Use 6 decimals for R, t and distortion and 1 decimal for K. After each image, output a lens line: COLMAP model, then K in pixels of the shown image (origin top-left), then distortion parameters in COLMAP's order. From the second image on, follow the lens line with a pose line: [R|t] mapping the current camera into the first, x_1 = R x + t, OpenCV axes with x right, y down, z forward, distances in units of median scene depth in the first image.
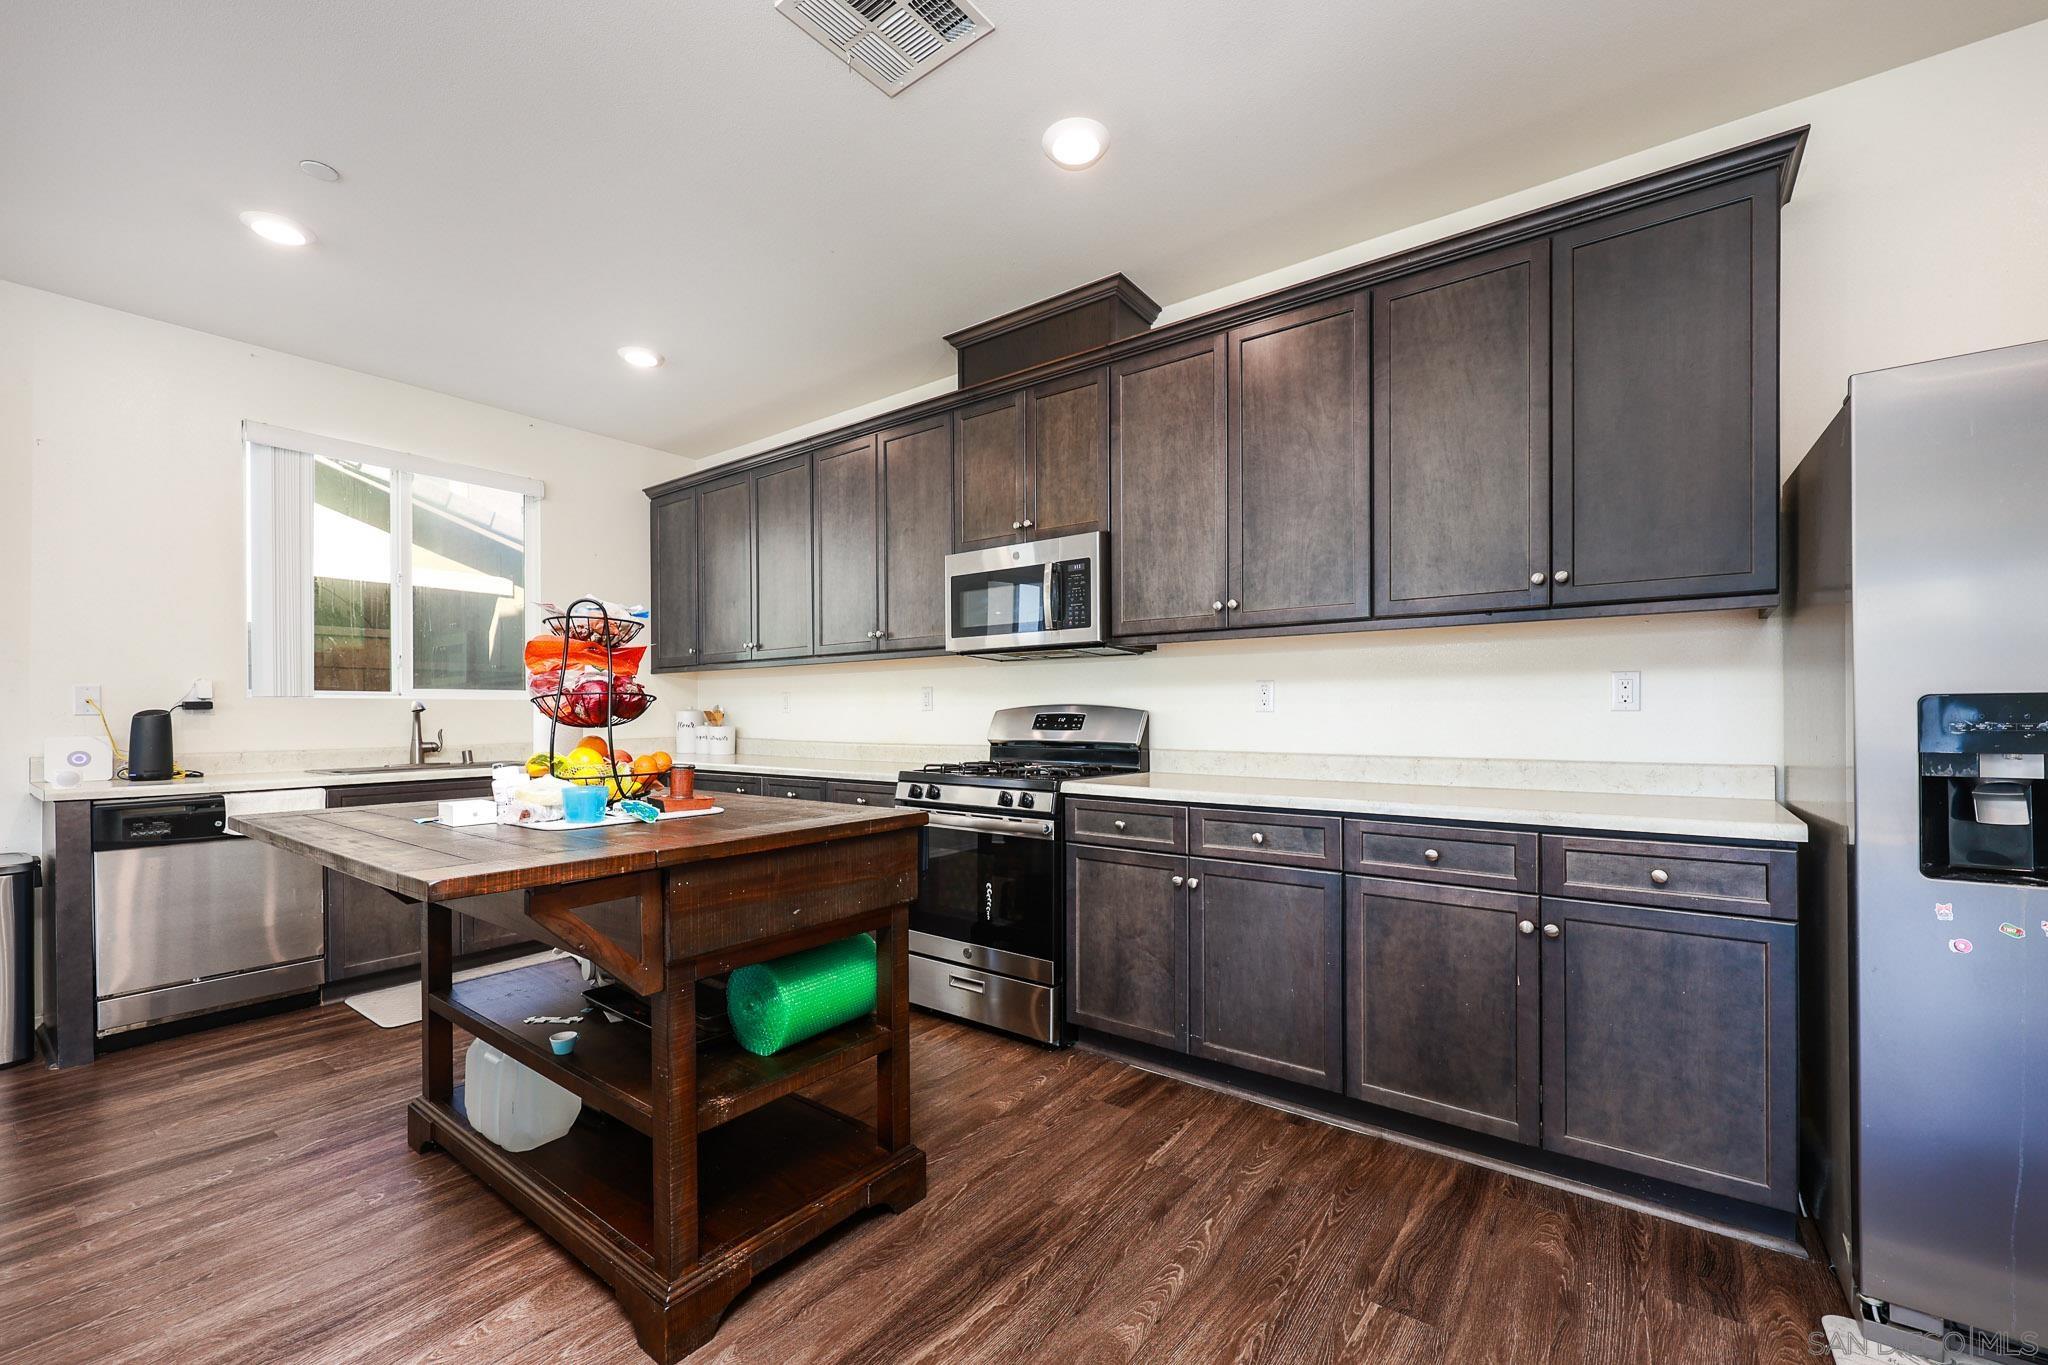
lens RADIAL K [[837.6, 0, 1009.0], [0, 837.6, 725.1], [0, 0, 1]] dist [-0.000341, 0.001882]
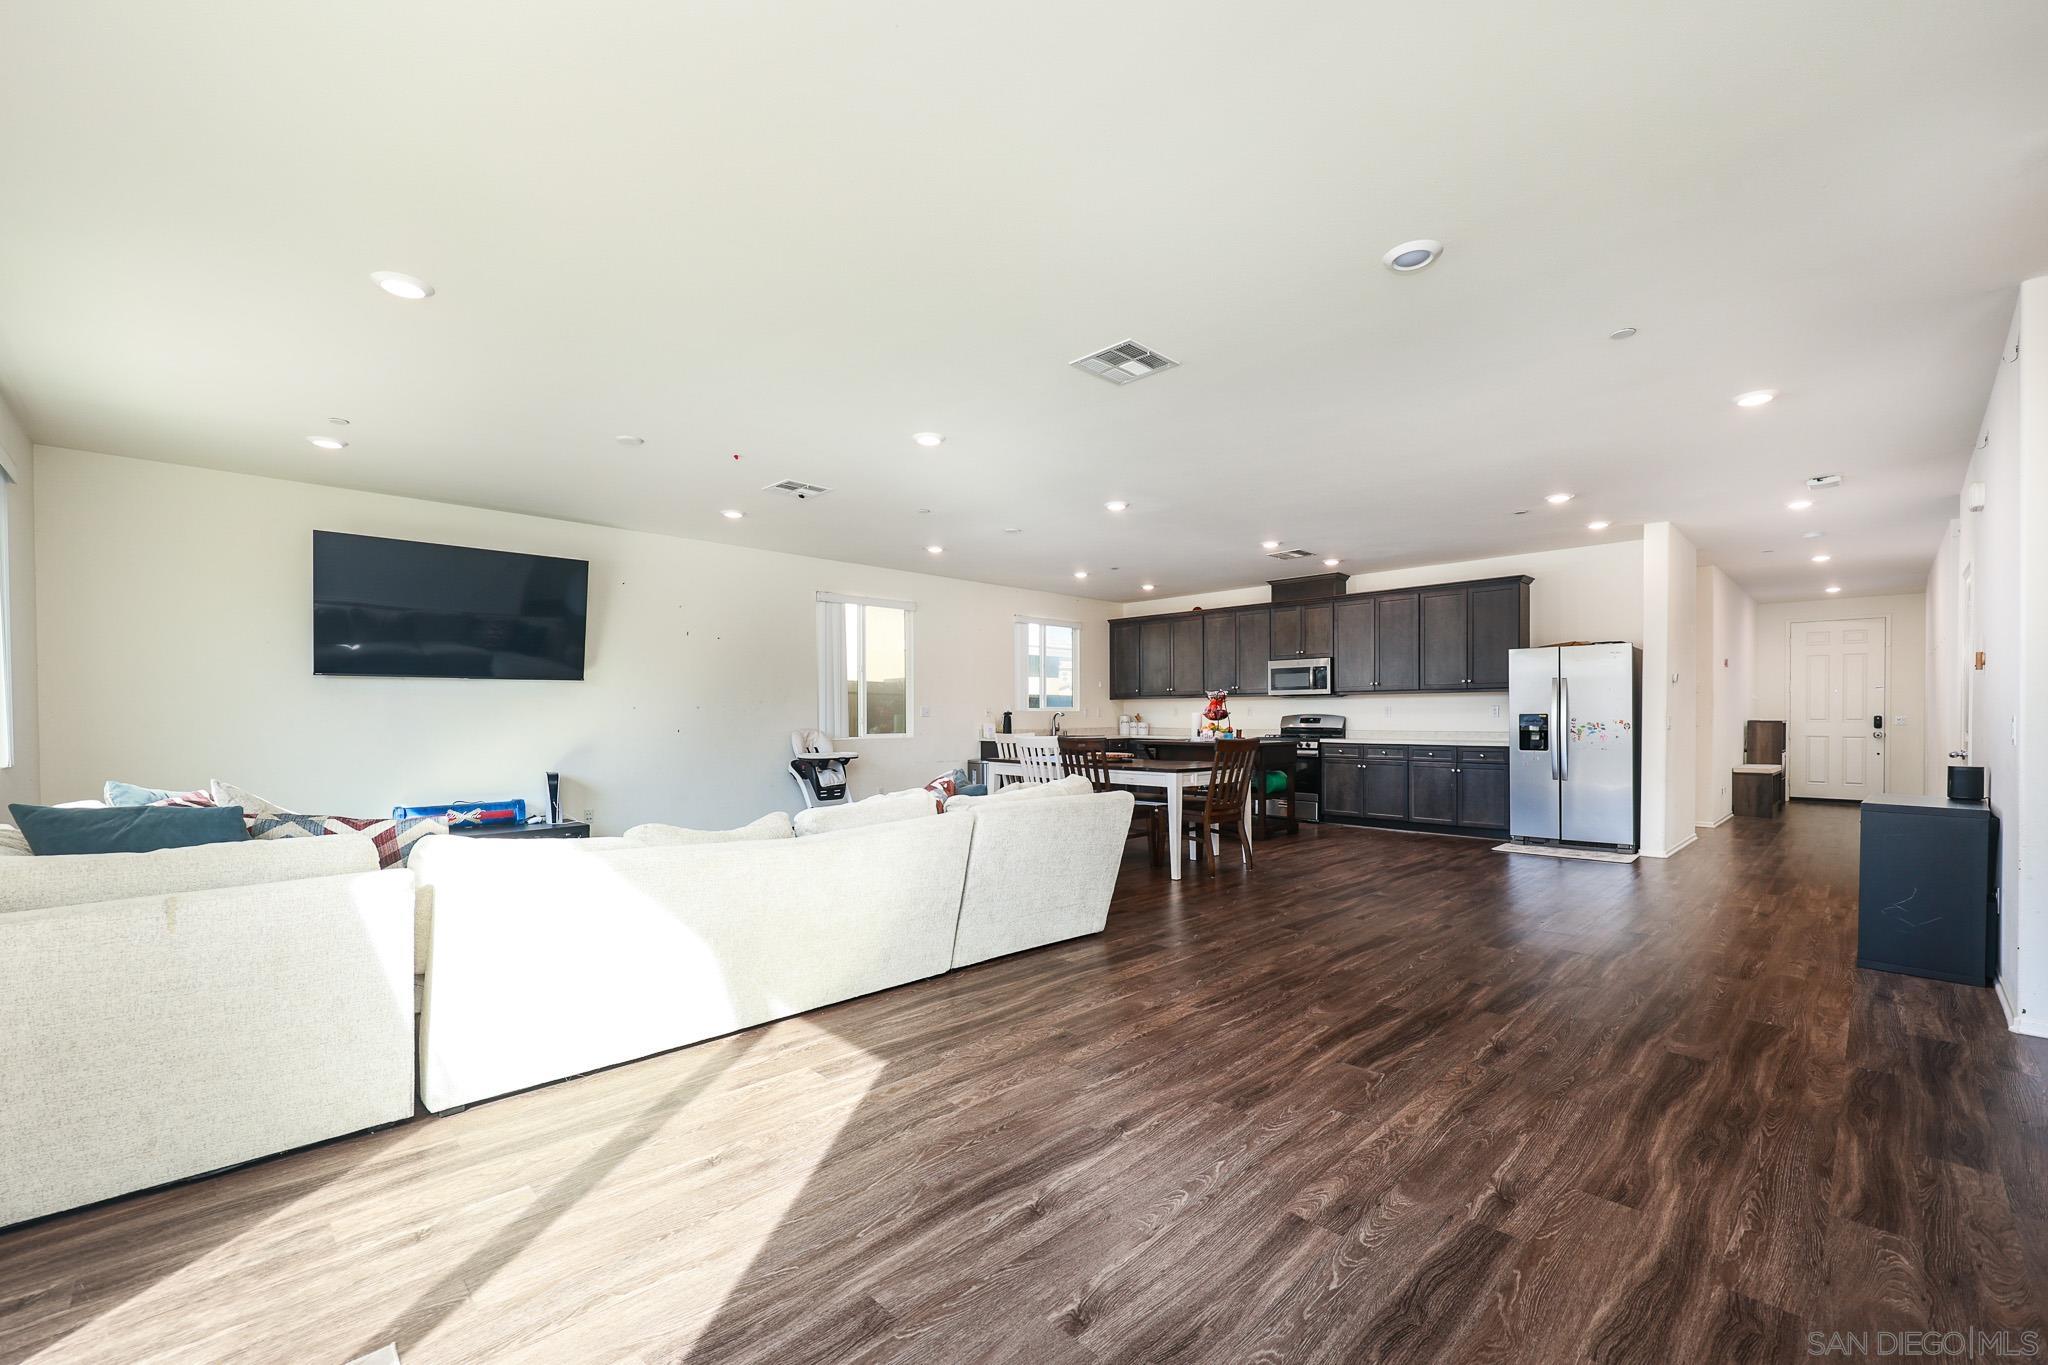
lens RADIAL K [[837.6, 0, 1015.2], [0, 837.6, 725.2], [0, 0, 1]] dist [-0.000341, 0.001882]
pose [[0.990635, 0.002382, -0.136520, -0.593840], [-0.002833, 0.999991, -0.003108, 0.026121], [0.136511, 0.003466, 0.990633, -2.117813]]
